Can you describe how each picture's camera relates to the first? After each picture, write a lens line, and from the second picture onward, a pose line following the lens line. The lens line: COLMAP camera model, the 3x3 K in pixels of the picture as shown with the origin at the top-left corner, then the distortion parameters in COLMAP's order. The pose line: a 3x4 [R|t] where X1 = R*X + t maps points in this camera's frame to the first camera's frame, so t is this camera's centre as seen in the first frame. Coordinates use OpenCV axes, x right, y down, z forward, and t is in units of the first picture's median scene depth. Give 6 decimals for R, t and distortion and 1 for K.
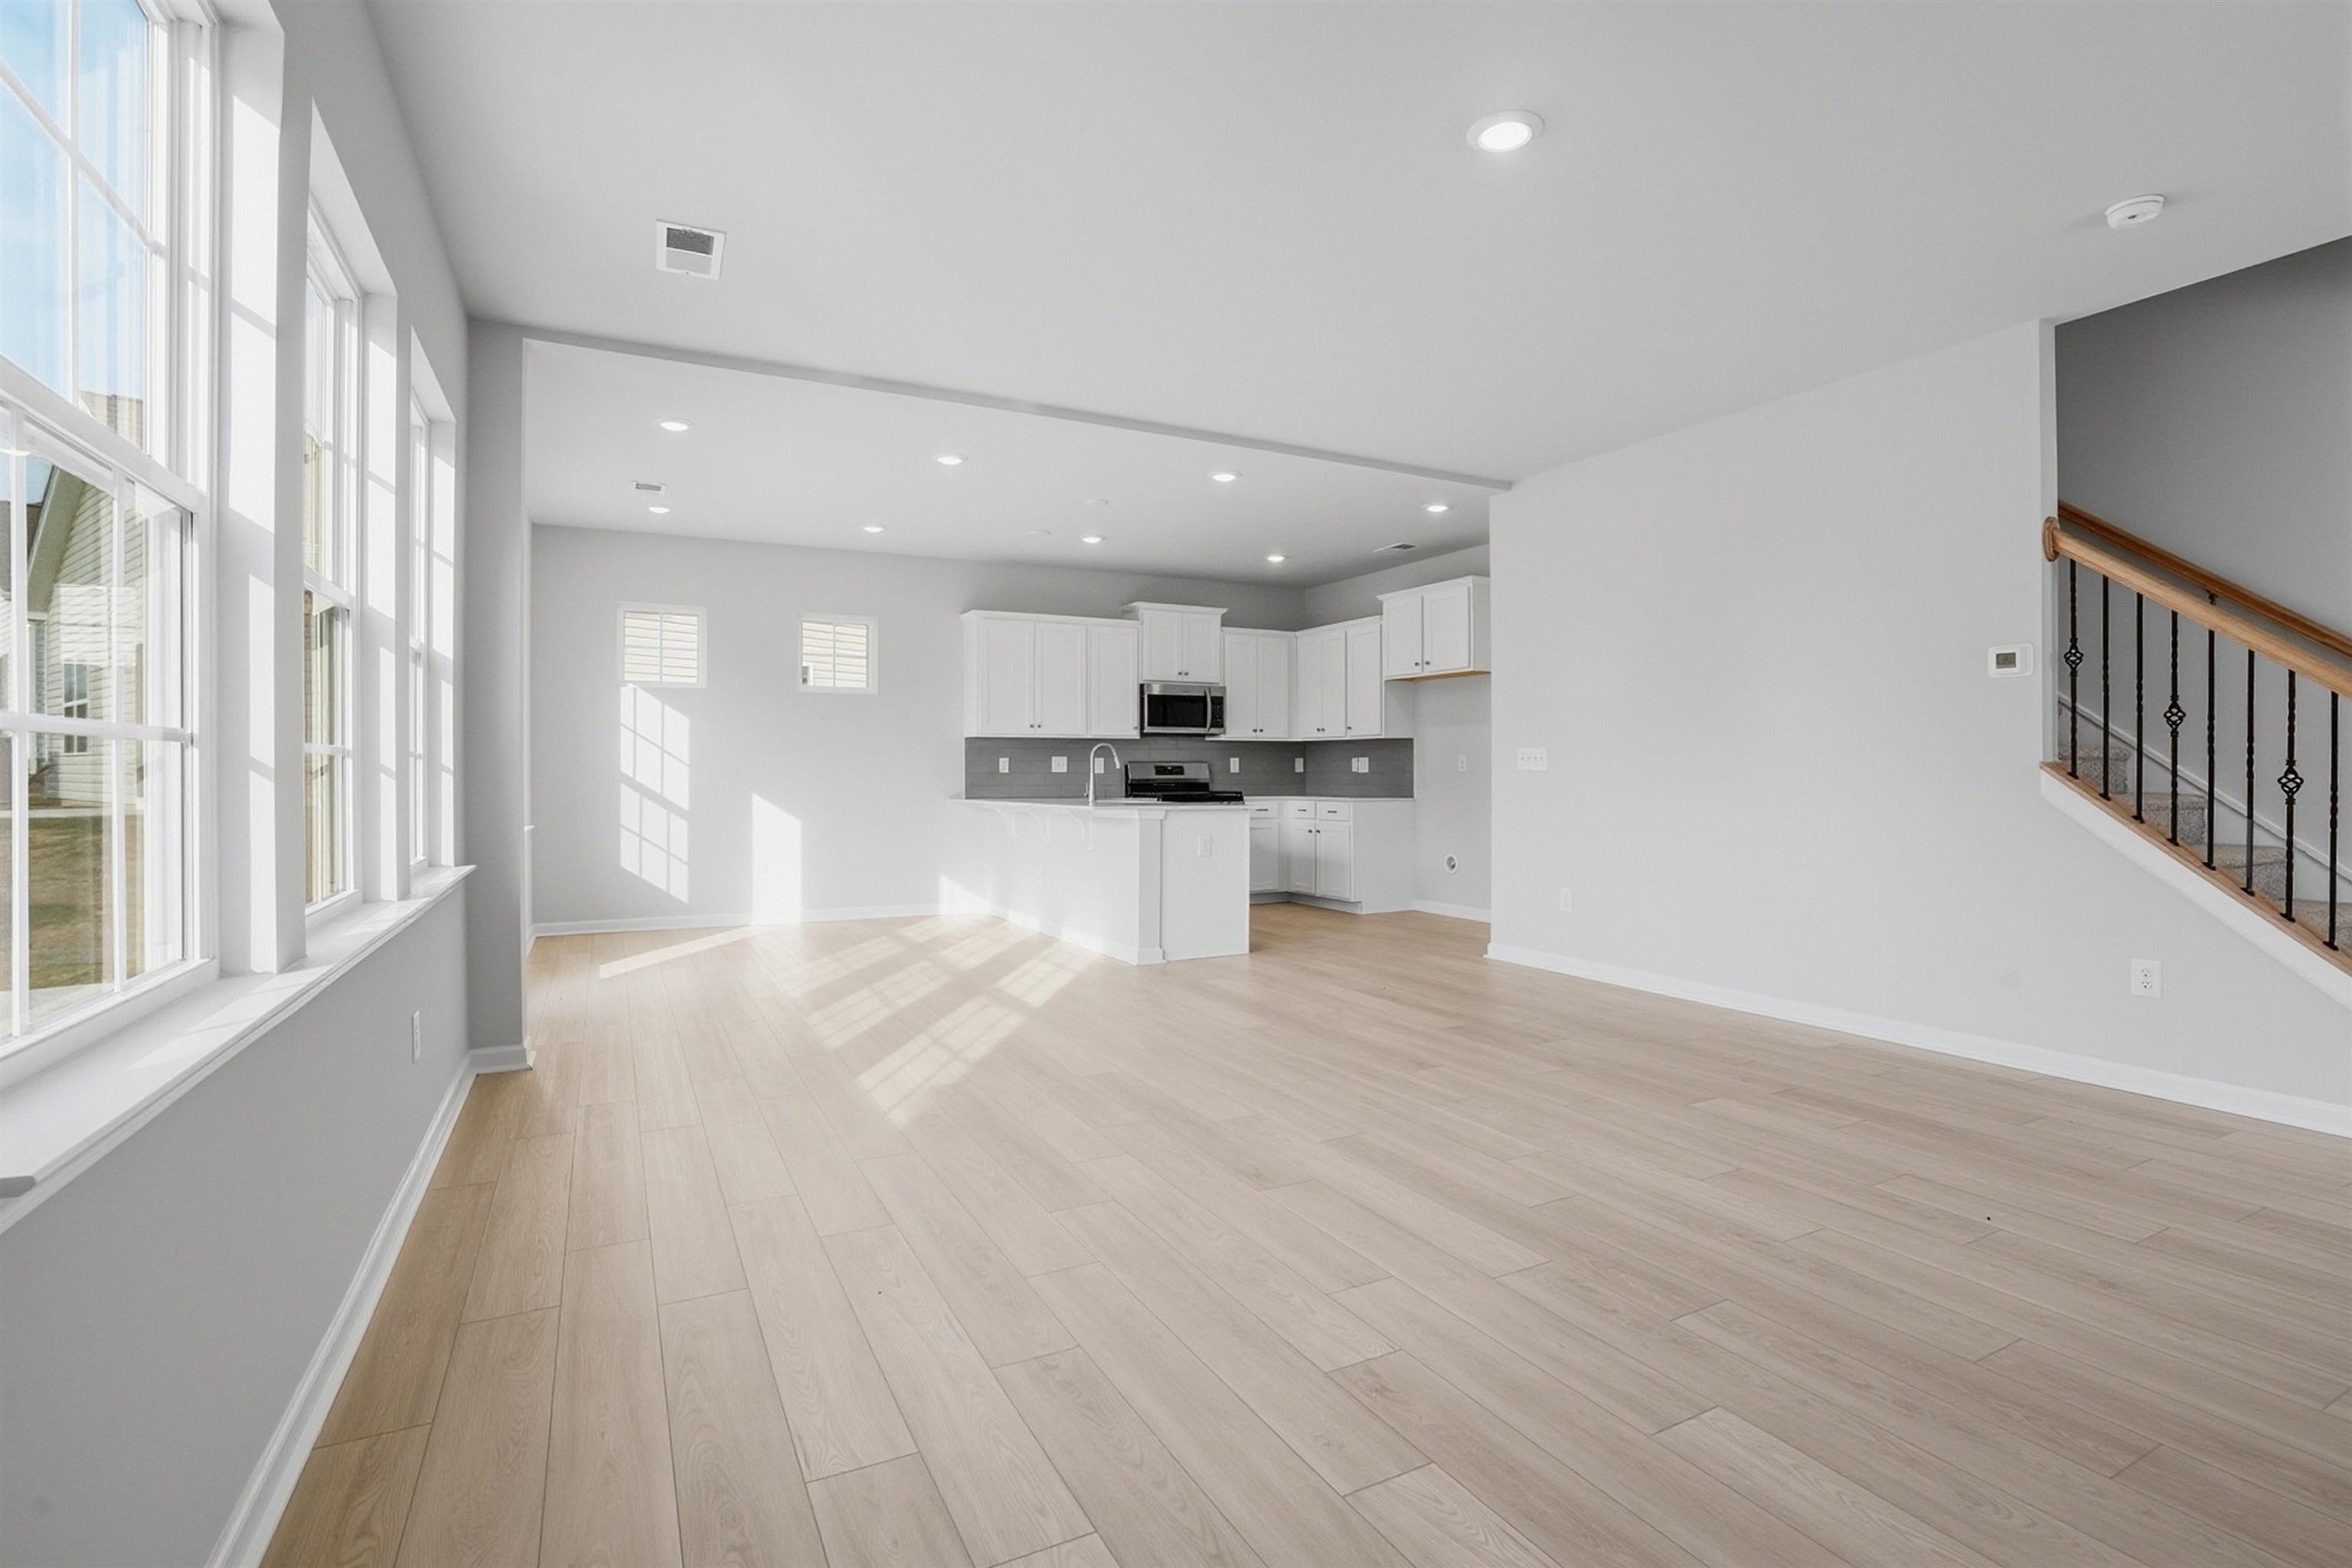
lens RADIAL K [[1115.2, 0, 1176.0], [0, 1115.2, 784.0], [0, 0, 1]] dist [-0.058787, 0.026095]
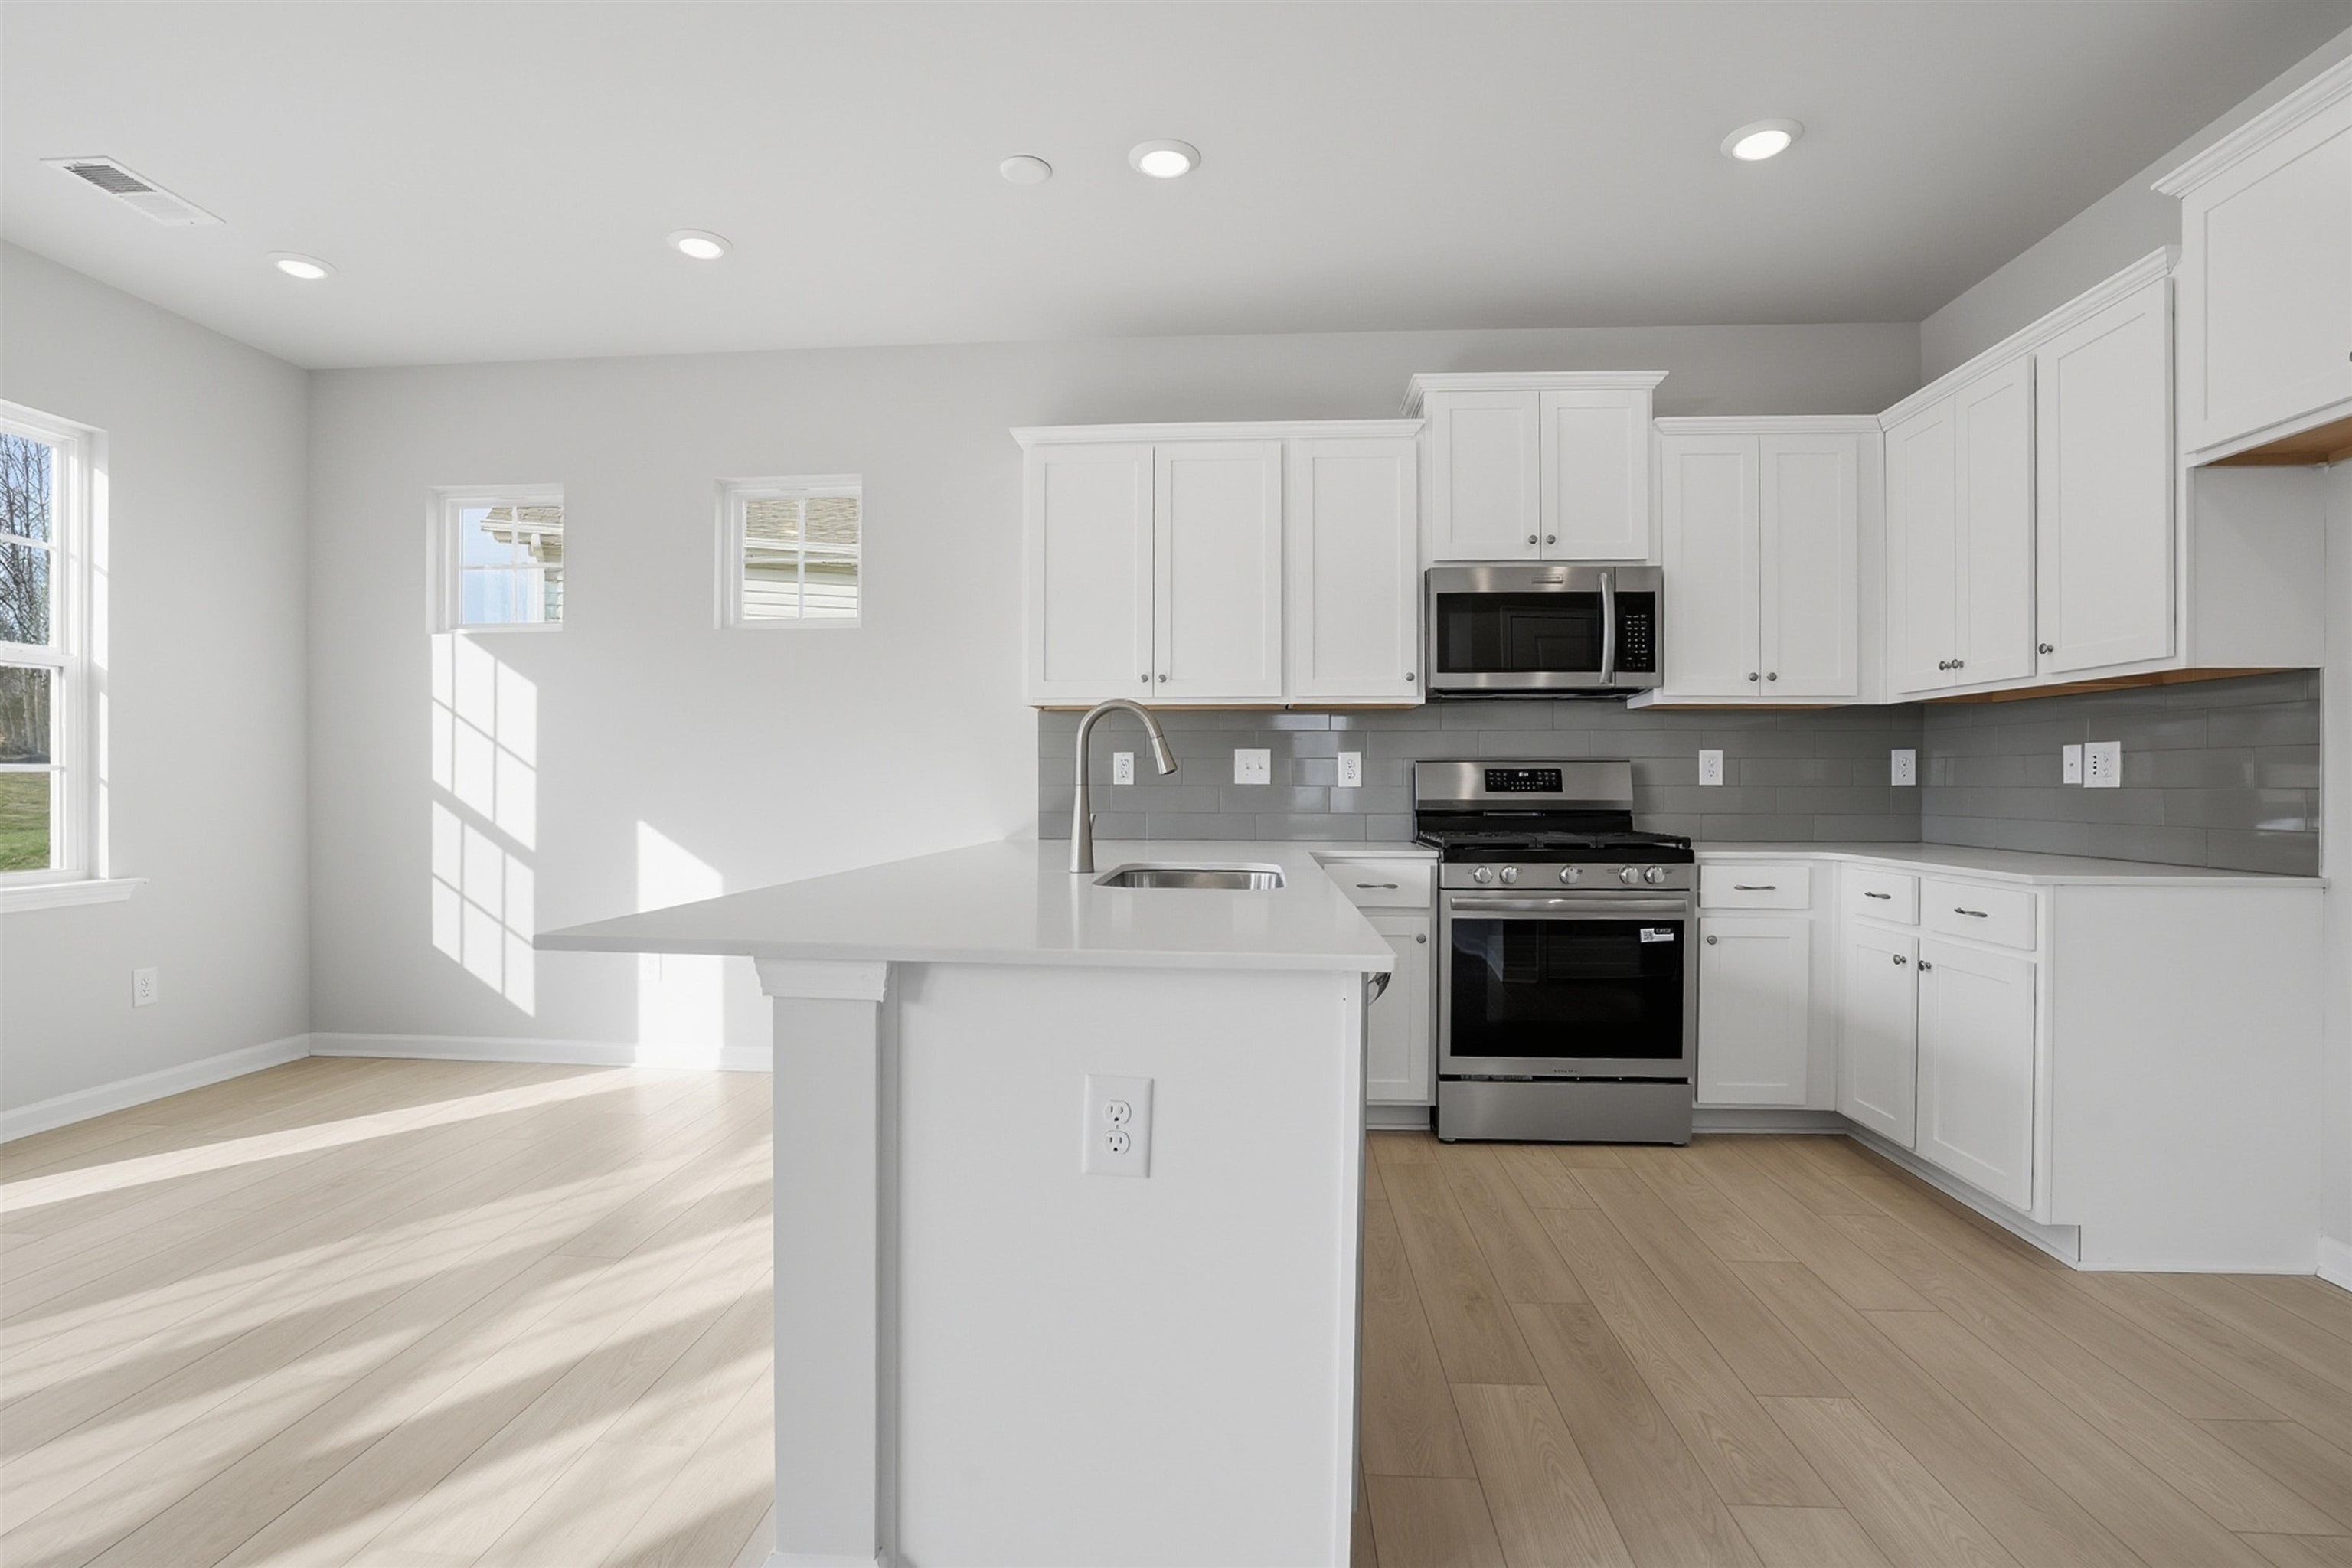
lens RADIAL K [[1115.2, 0, 1176.0], [0, 1115.2, 784.0], [0, 0, 1]] dist [-0.058787, 0.026095]
pose [[0.849275, 0.002434, -0.527945, 0.107502], [-0.007377, 0.999946, -0.007258, -0.006902], [0.527899, 0.010059, 0.849248, 0.599285]]
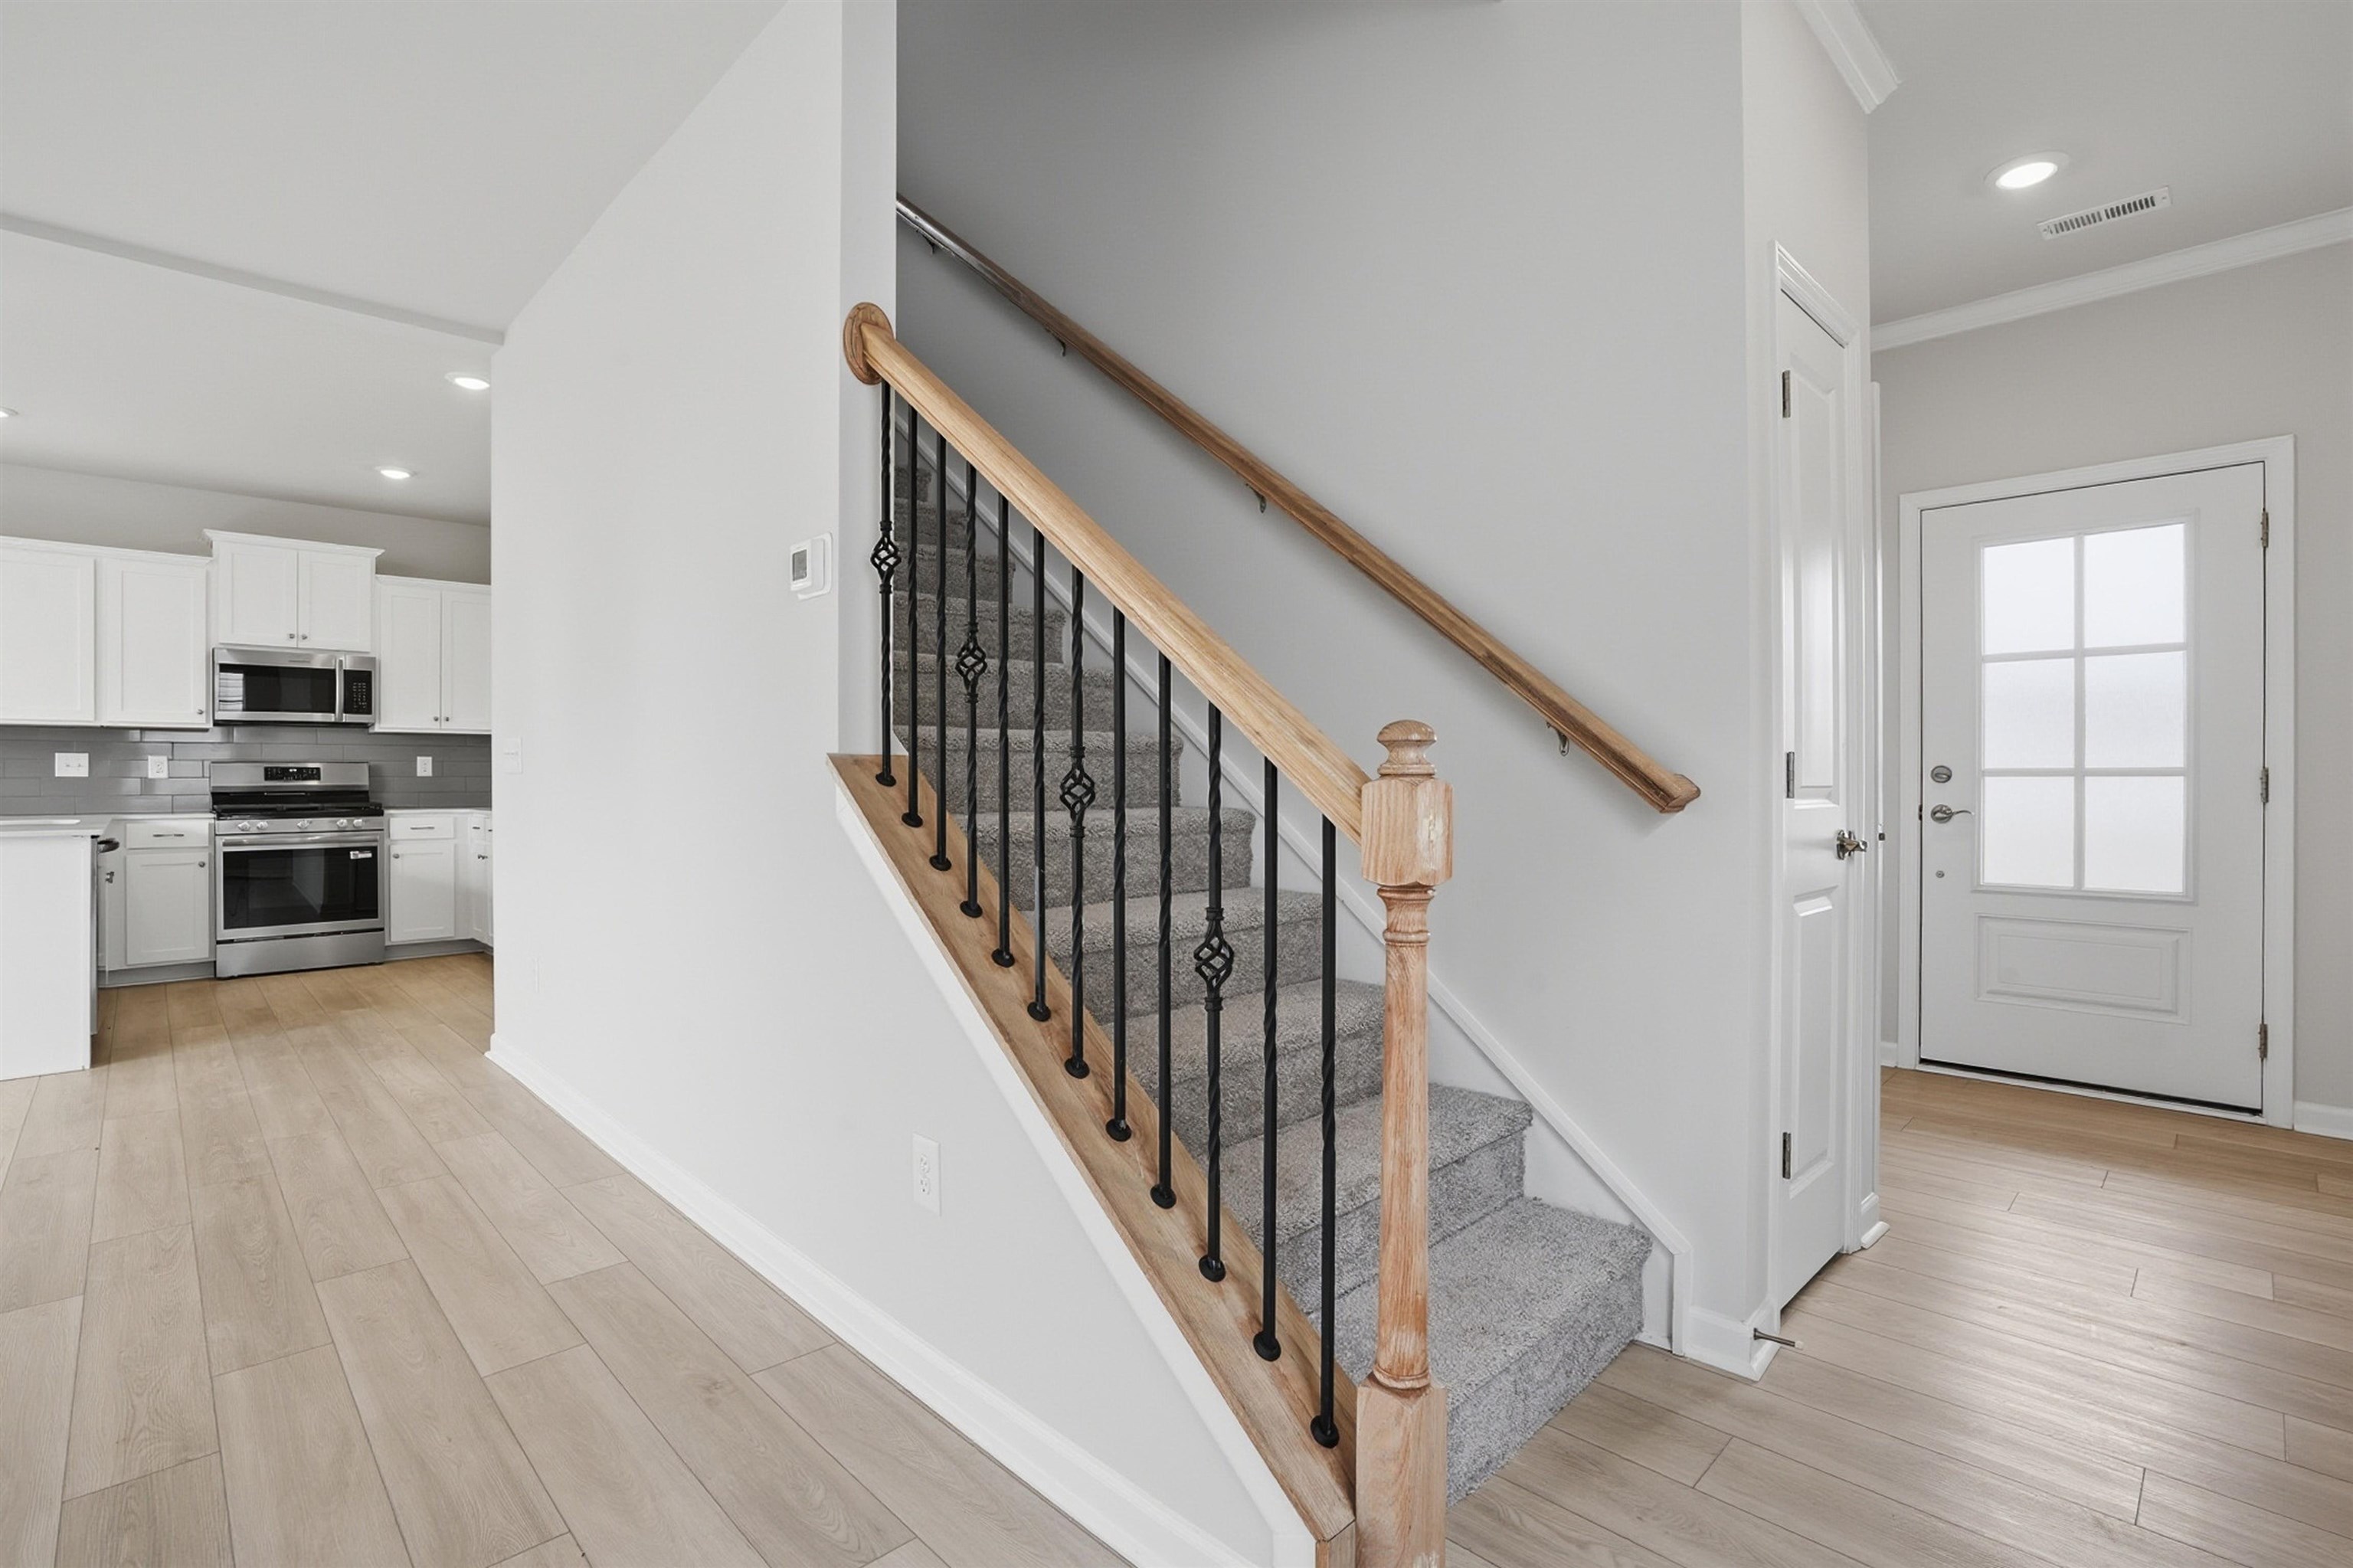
lens RADIAL K [[1115.7, 0, 1176.5], [0, 1115.7, 784.0], [0, 0, 1]] dist [-0.058787, 0.026095]
pose [[0.962853, -0.003412, 0.270003, 0.363804], [0.003925, 0.999991, -0.001359, -0.002331], [-0.269996, 0.002369, 0.962859, 0.188074]]
